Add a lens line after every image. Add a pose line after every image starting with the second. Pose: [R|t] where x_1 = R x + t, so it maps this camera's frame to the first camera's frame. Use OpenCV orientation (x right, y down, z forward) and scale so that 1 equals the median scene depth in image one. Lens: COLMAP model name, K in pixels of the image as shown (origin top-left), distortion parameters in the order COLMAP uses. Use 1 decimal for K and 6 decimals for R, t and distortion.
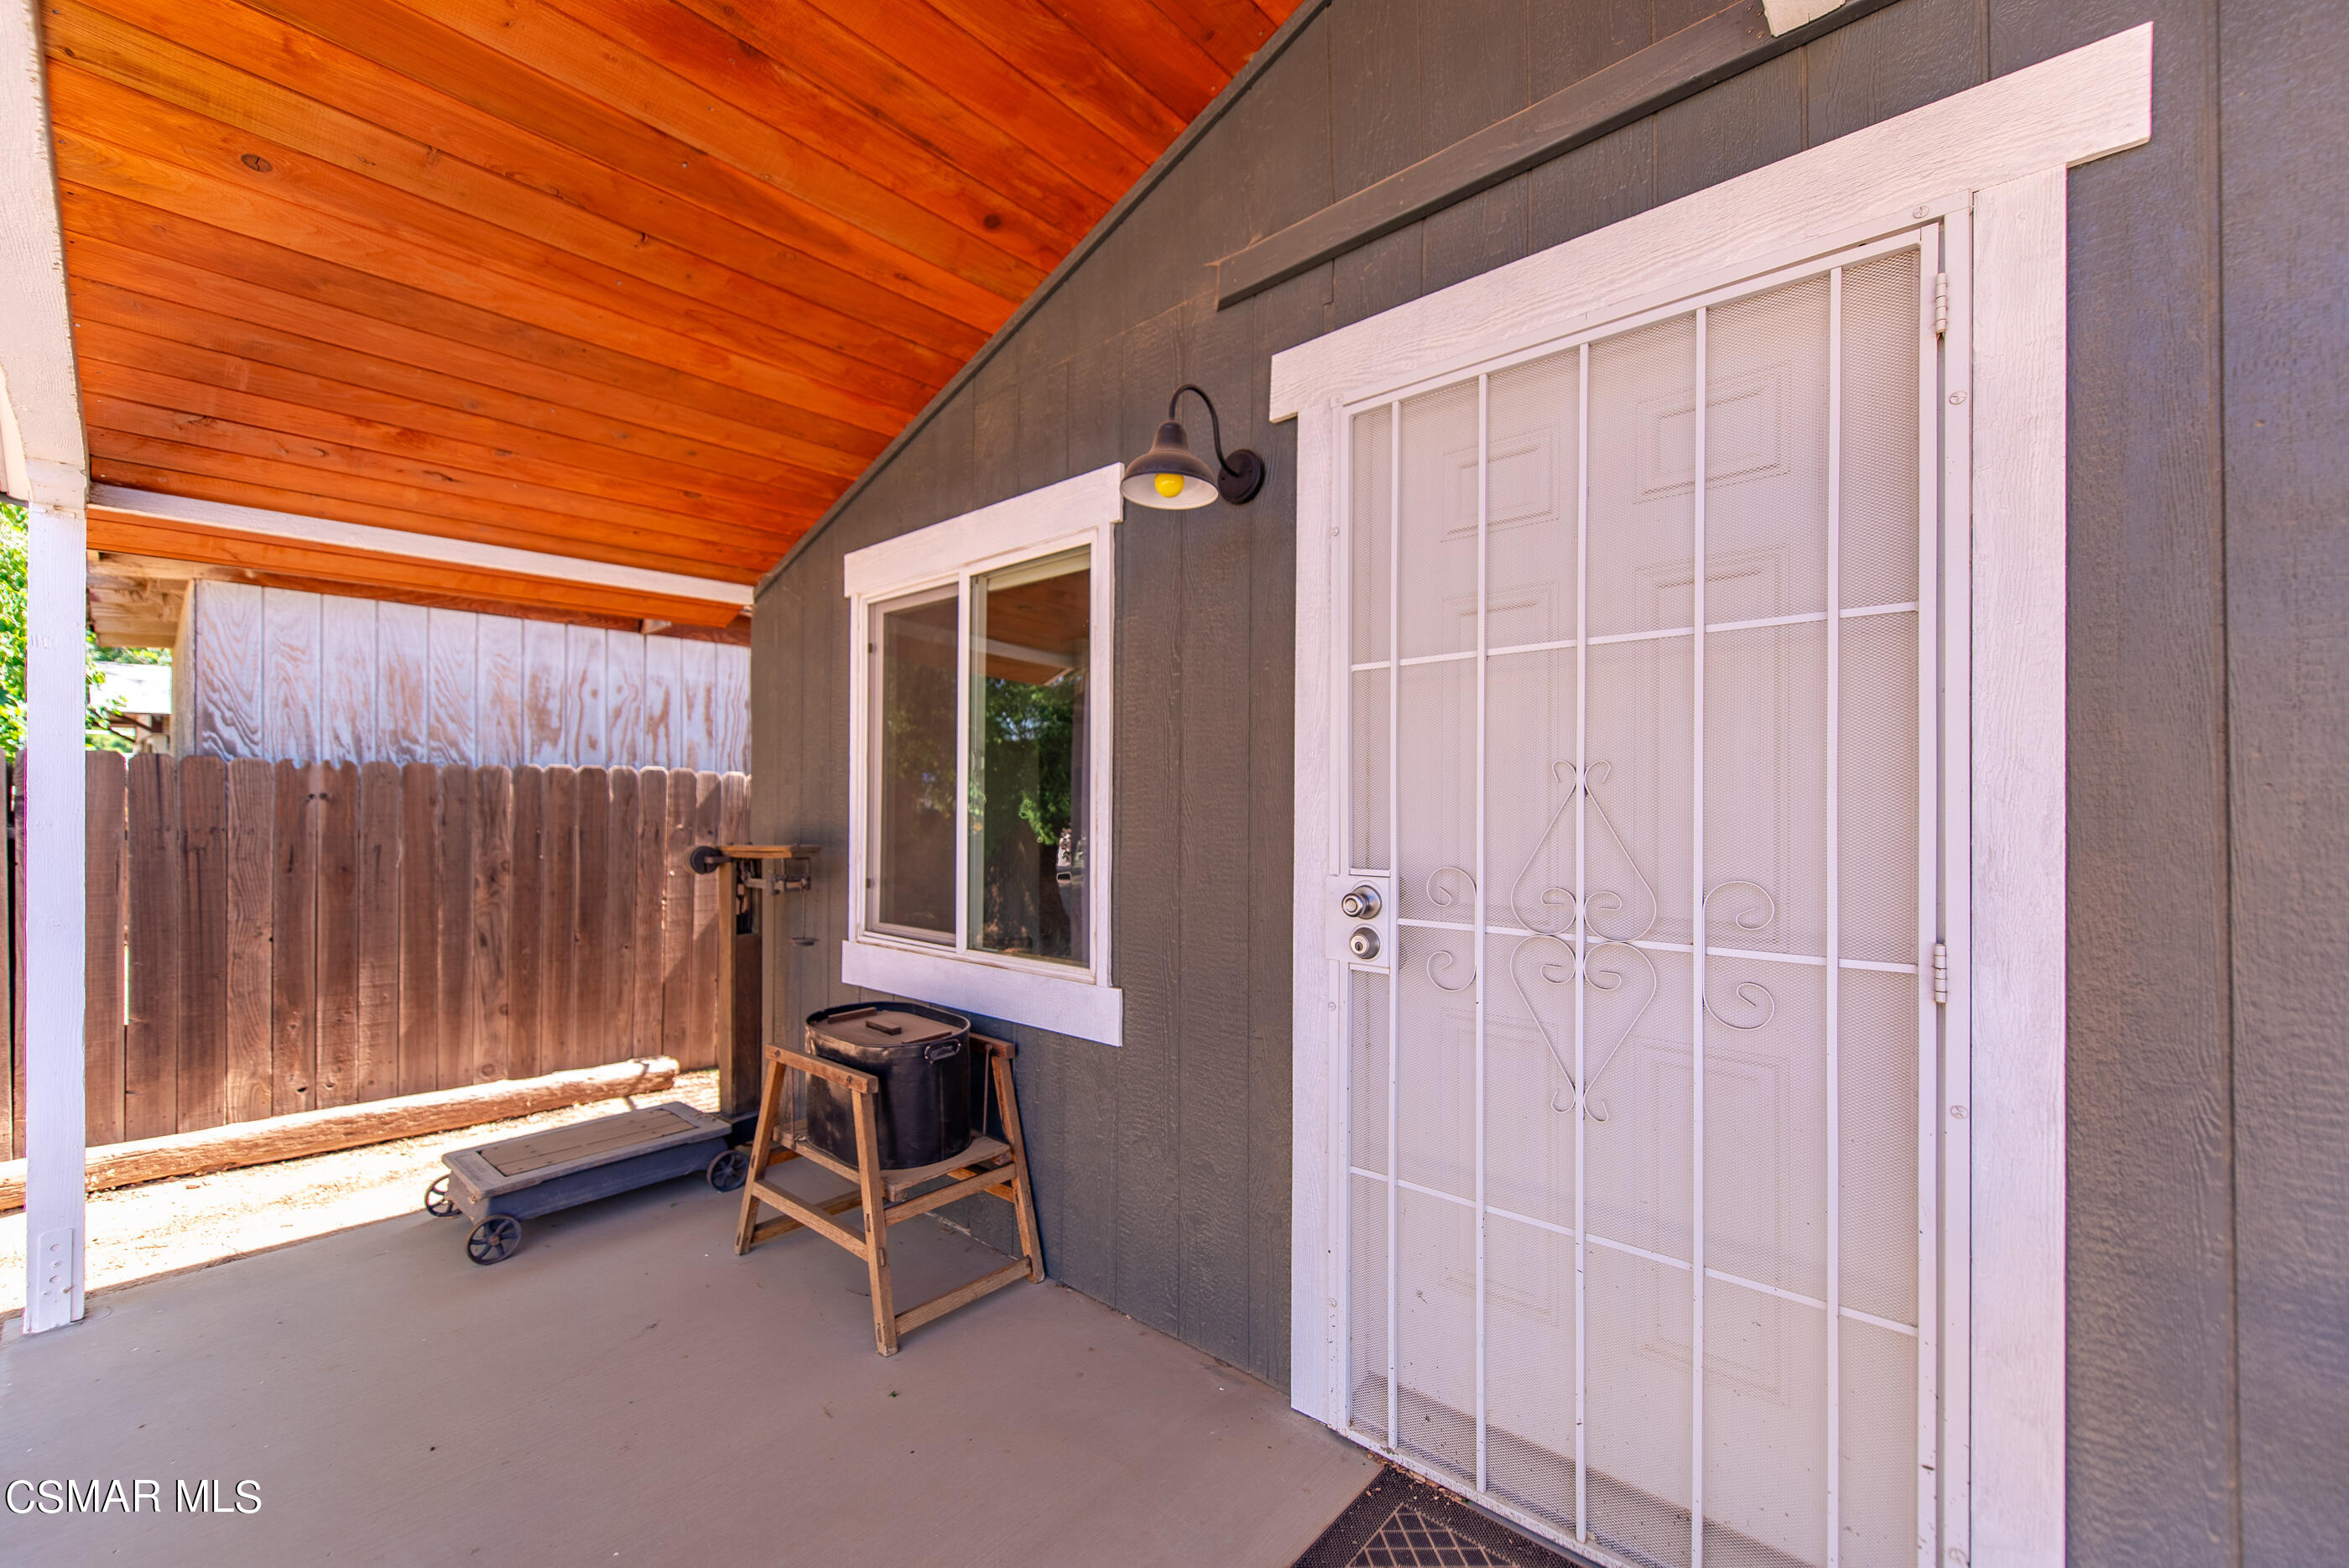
lens RADIAL K [[946.3, 0, 1173.1], [0, 946.3, 793.8], [0, 0, 1]] dist [0.003666, -0.000499]
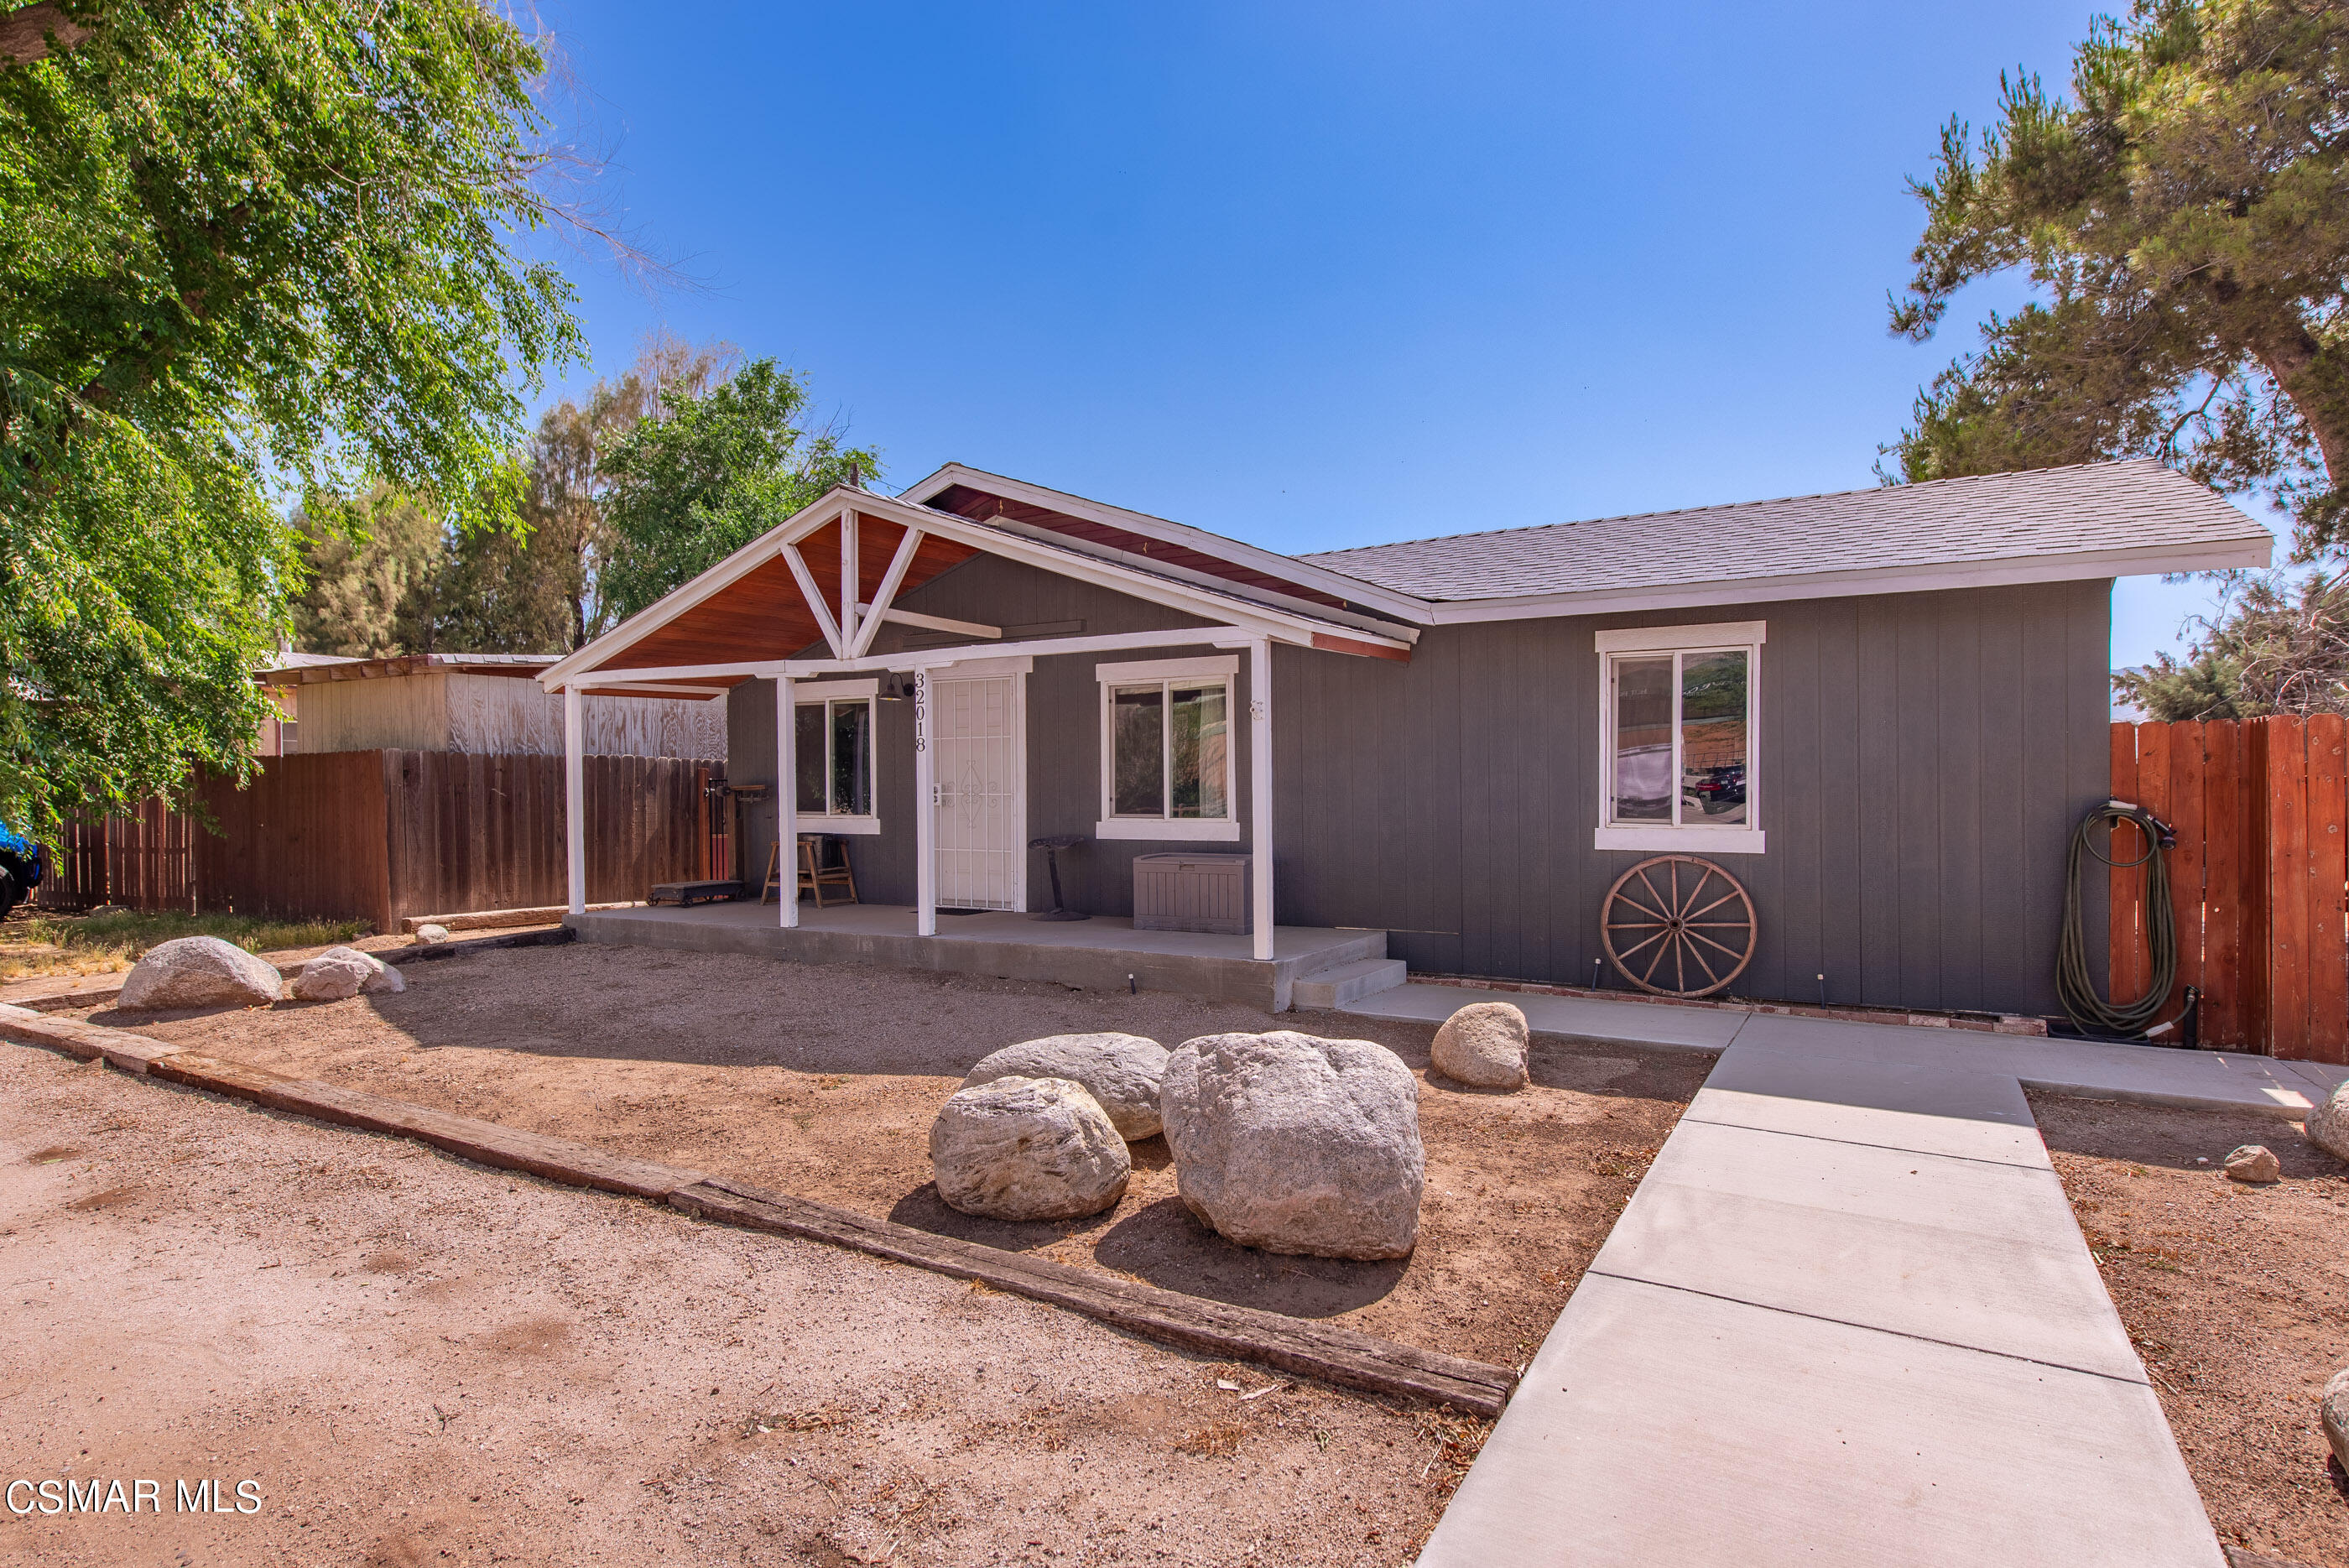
lens RADIAL K [[1235.2, 0, 1174.8], [0, 1235.2, 782.6], [0, 0, 1]] dist [0.000702, 0.000065]
pose [[0.979836, -0.007562, 0.199660, 0.060269], [0.004869, 0.999890, 0.013976, -0.000588], [-0.199744, -0.012722, 0.979766, -2.123119]]
